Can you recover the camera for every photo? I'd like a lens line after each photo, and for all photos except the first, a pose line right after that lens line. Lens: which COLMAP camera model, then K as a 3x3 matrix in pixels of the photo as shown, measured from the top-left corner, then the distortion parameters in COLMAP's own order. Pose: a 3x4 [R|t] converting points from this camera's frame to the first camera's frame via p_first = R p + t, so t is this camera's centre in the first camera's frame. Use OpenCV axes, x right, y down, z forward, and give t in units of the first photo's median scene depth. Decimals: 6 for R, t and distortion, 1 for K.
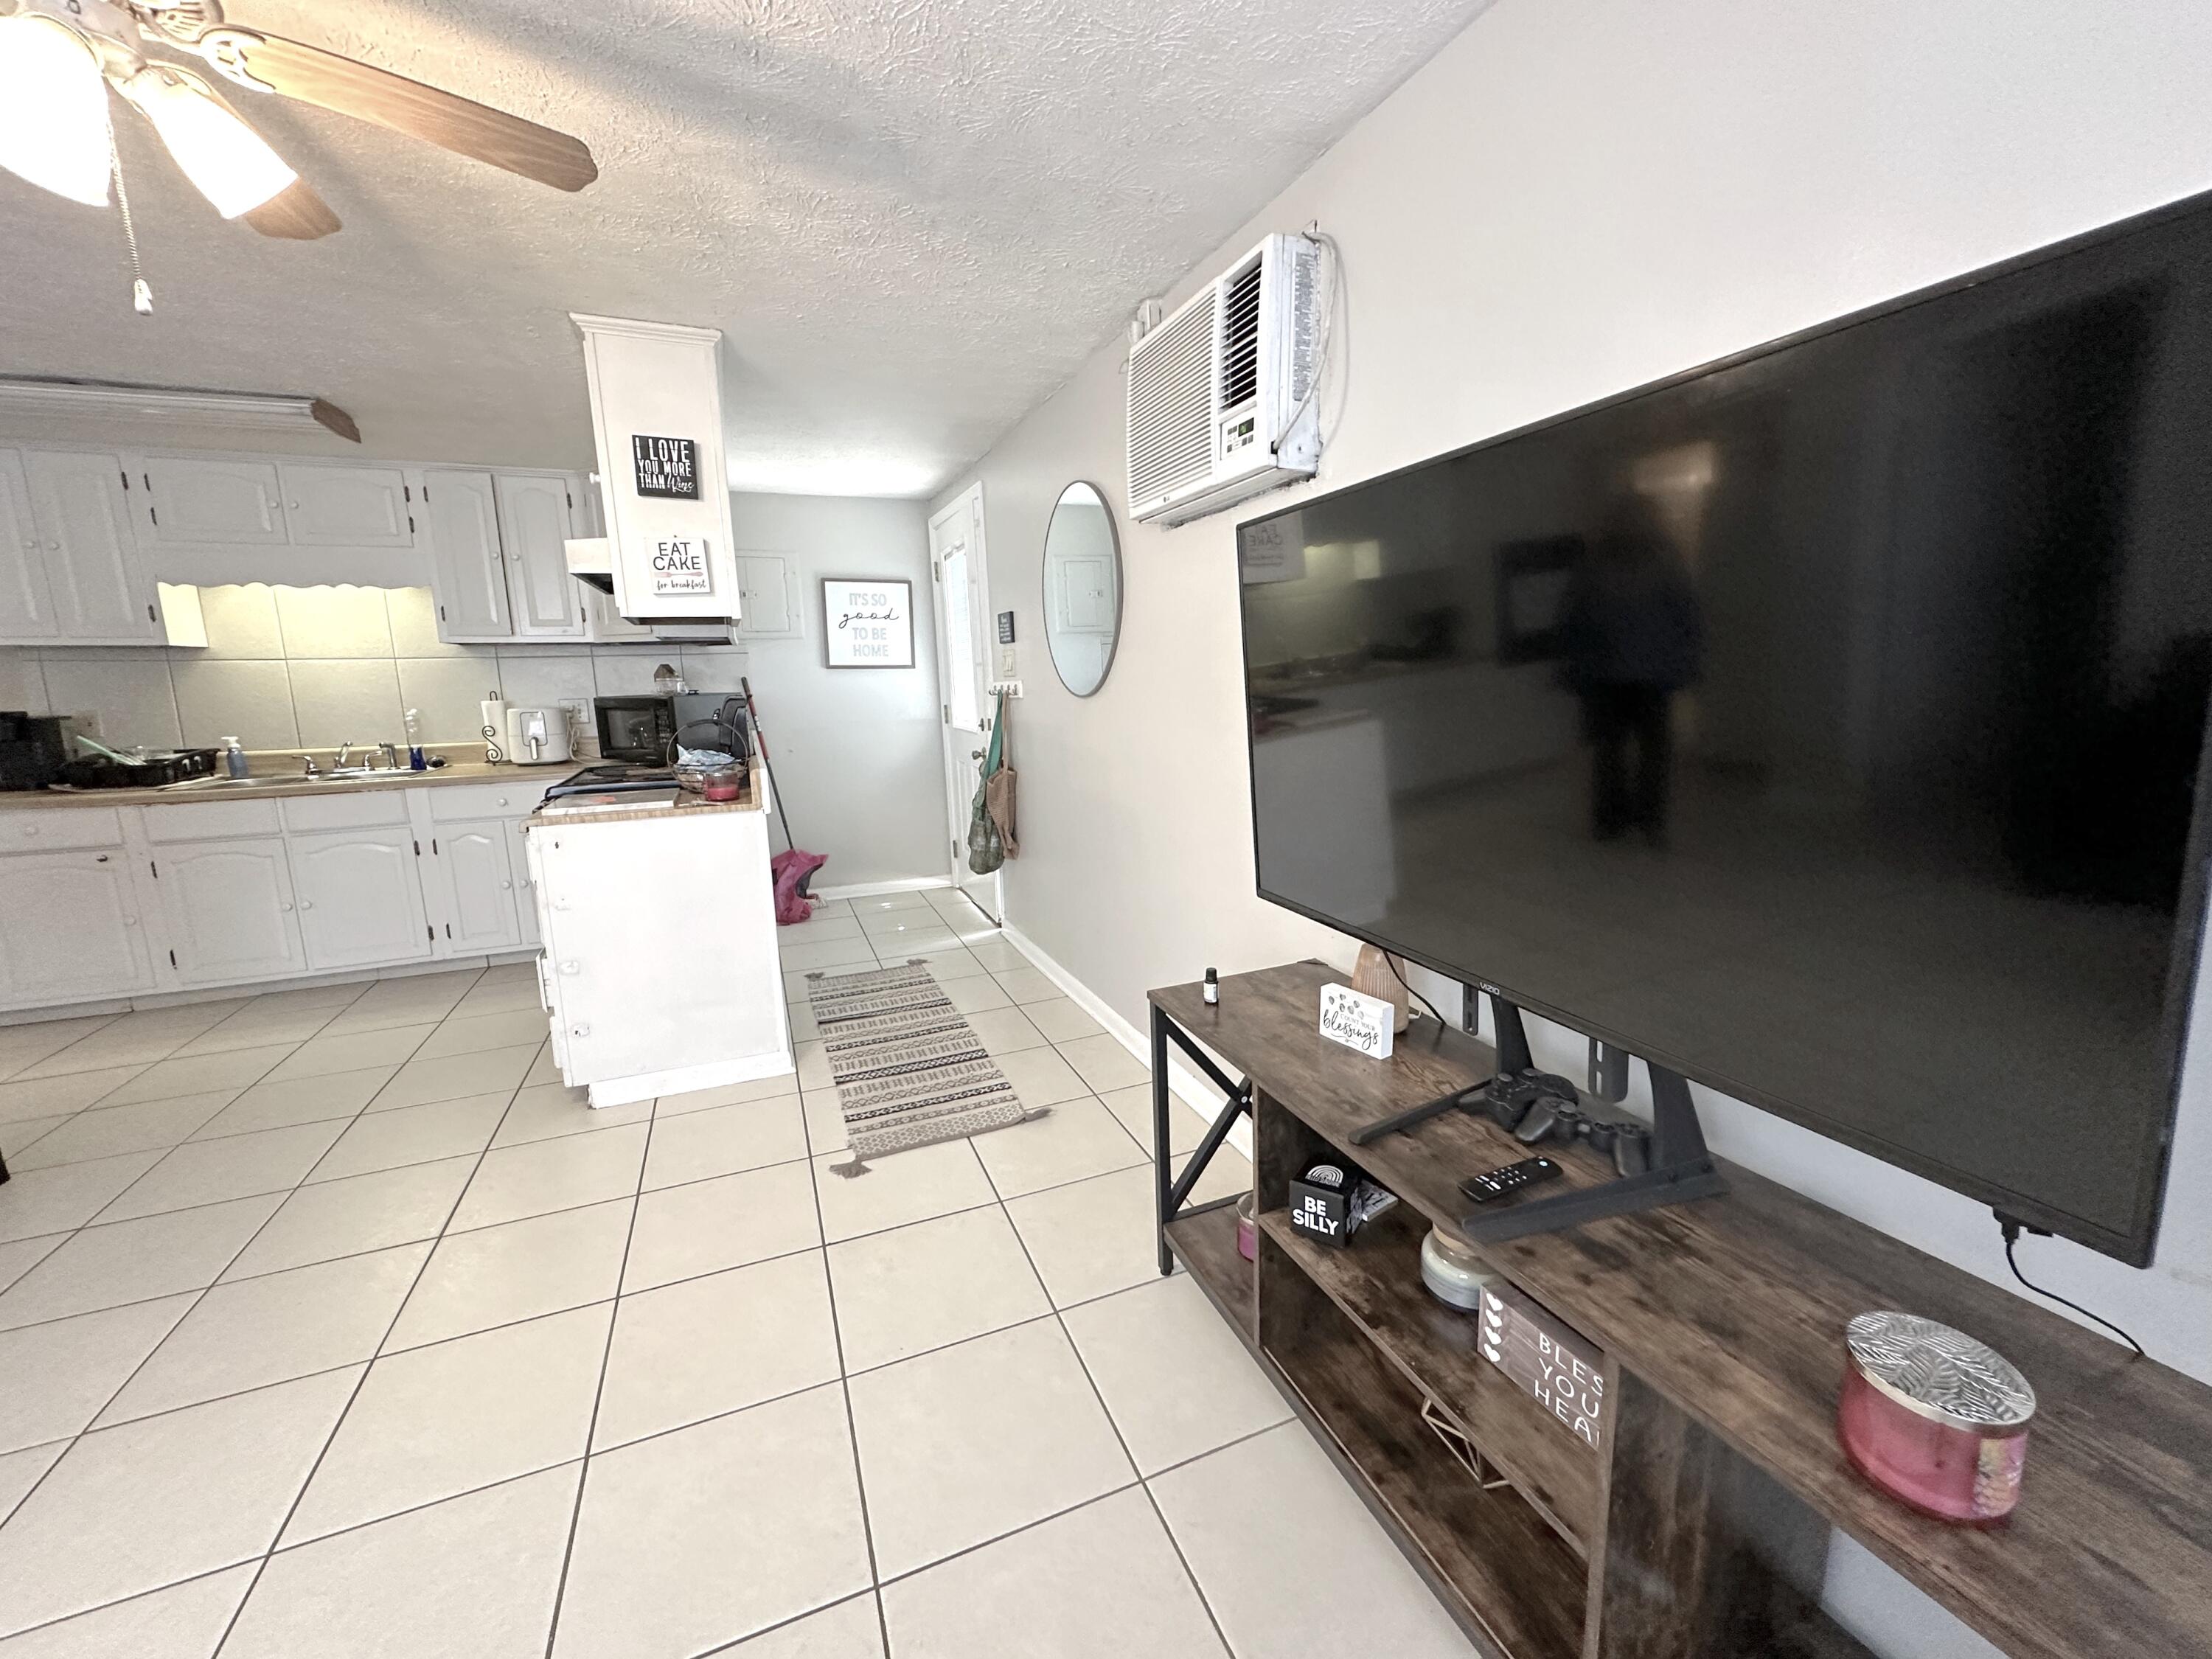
lens RADIAL K [[882.8, 0, 1111.3], [0, 882.8, 827.4], [0, 0, 1]] dist [-0.000044, -0.000215]
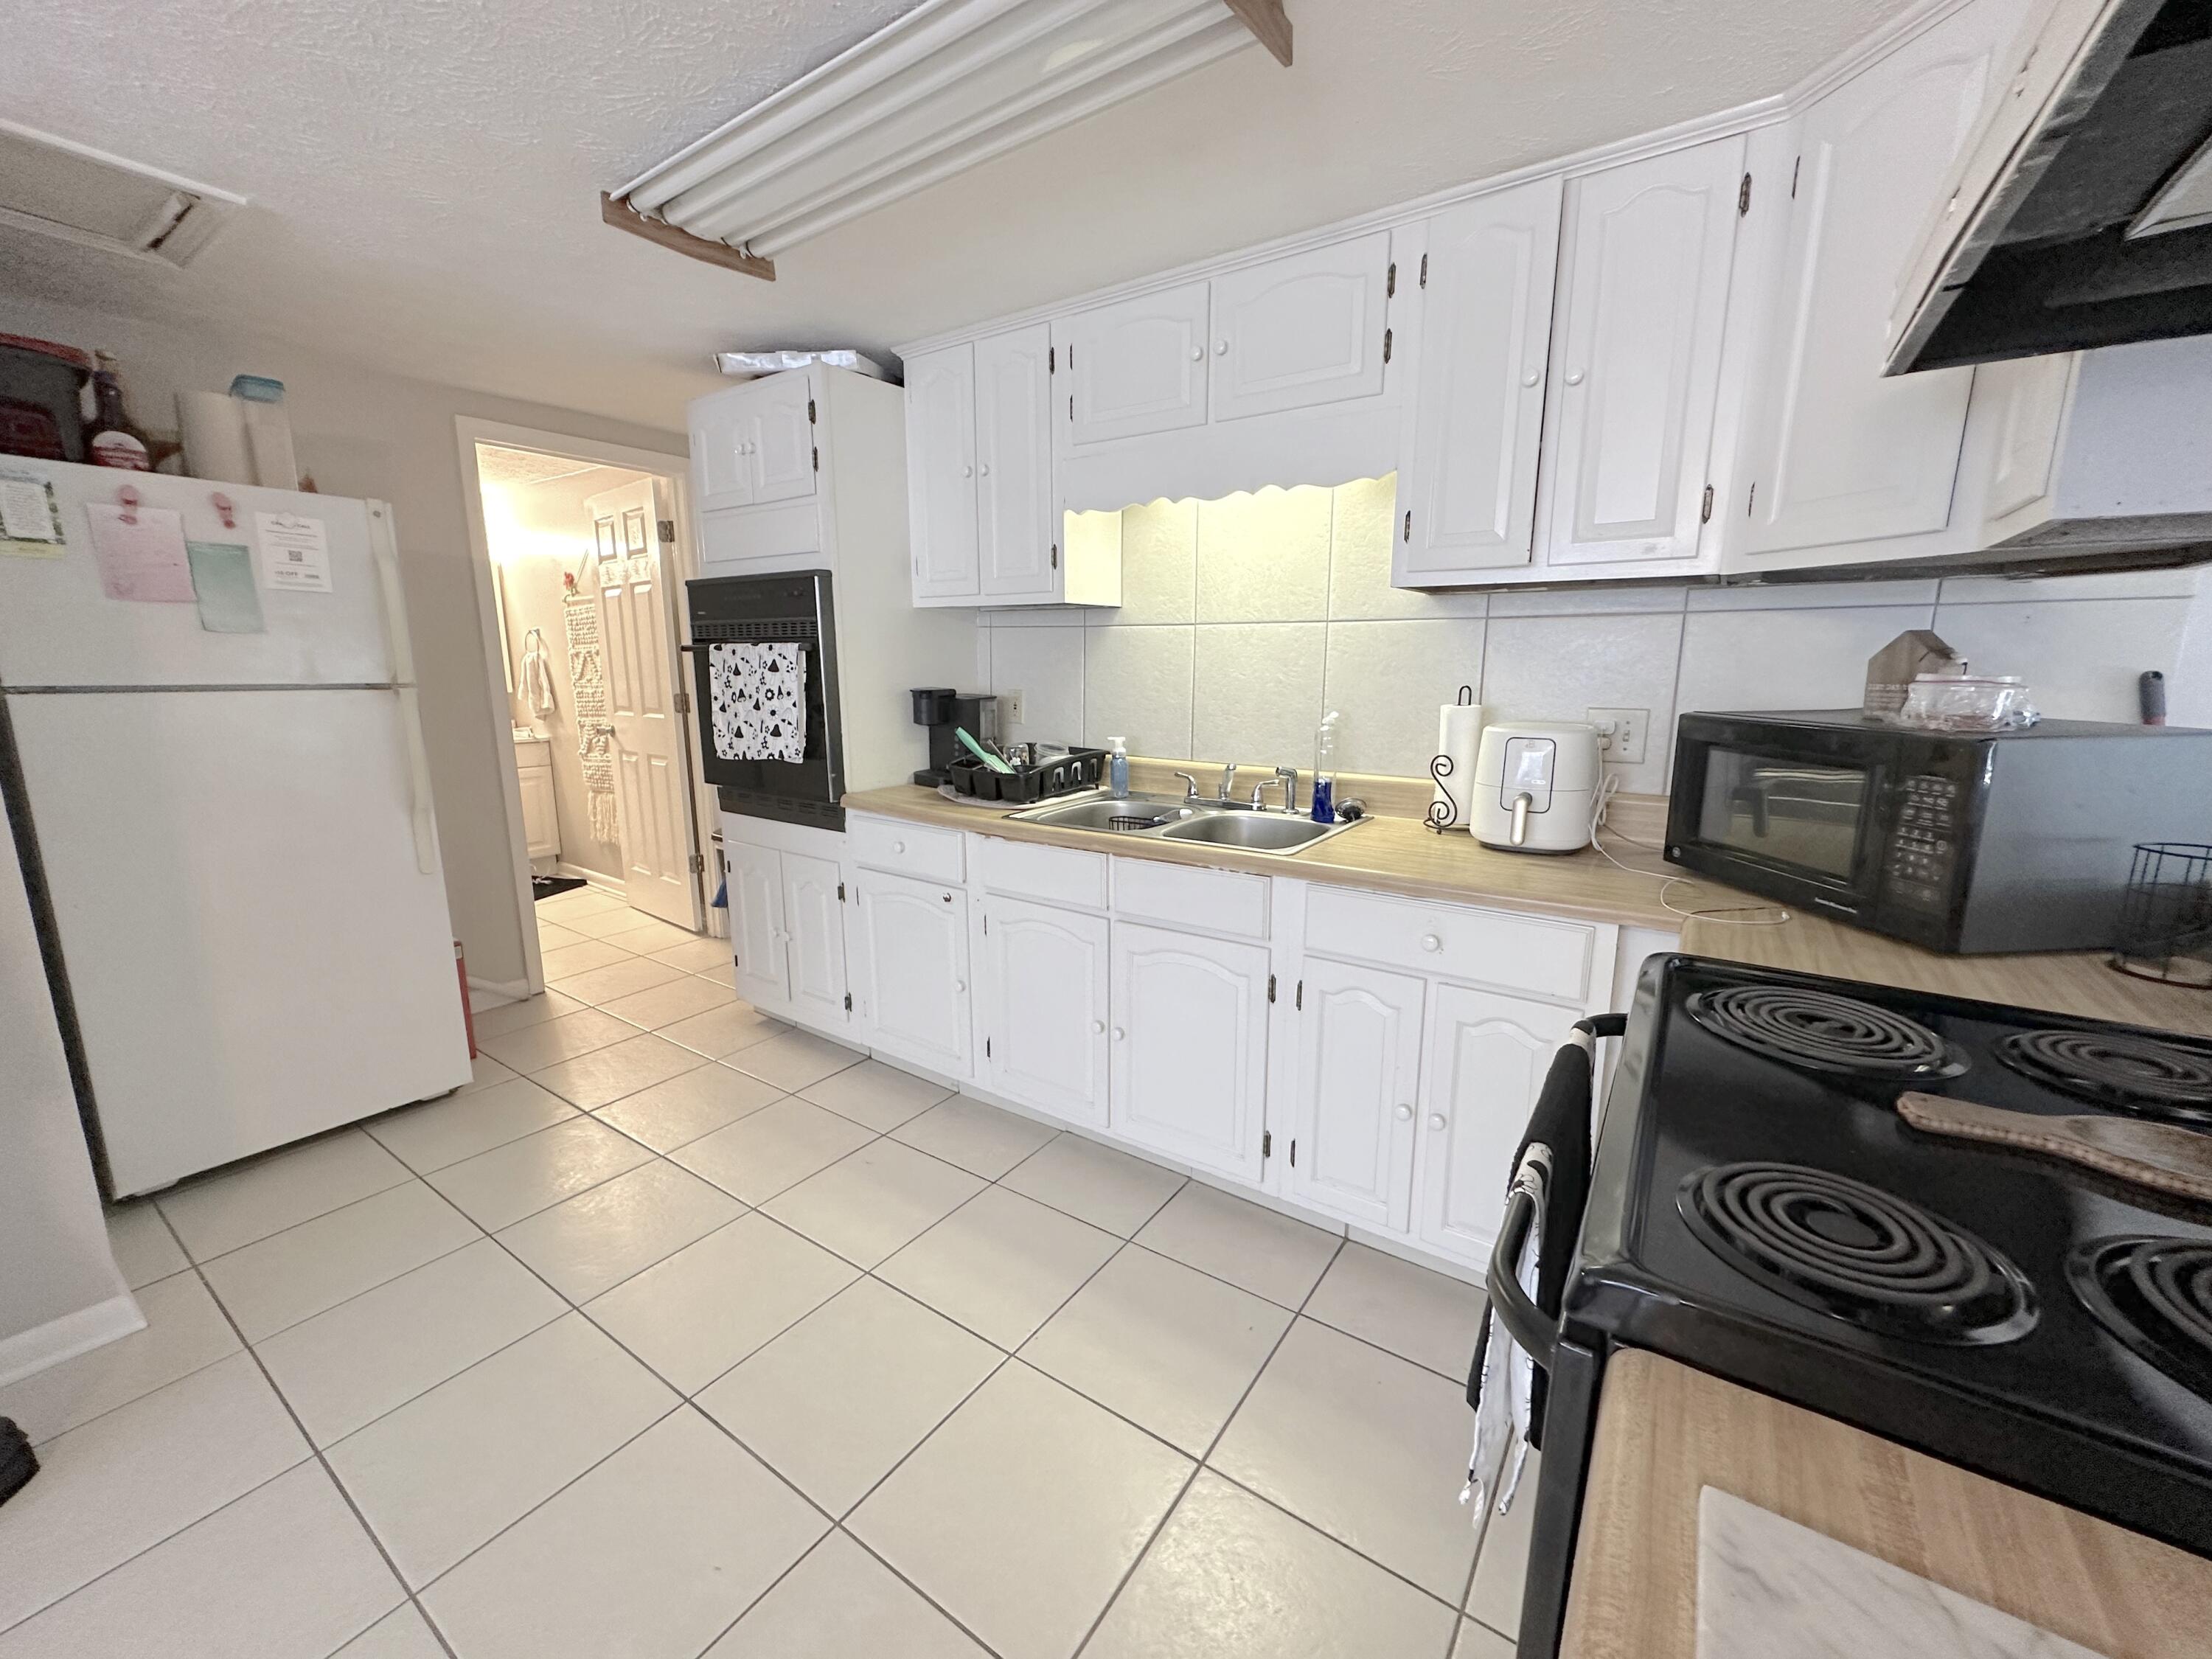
lens RADIAL K [[882.8, 0, 1100.3], [0, 882.8, 831.4], [0, 0, 1]] dist [-0.000044, -0.000215]
pose [[0.538640, 0.187940, -0.821307, -0.420923], [-0.152617, 0.980442, 0.124263, -0.112867], [0.828598, 0.058412, 0.556788, 0.604927]]
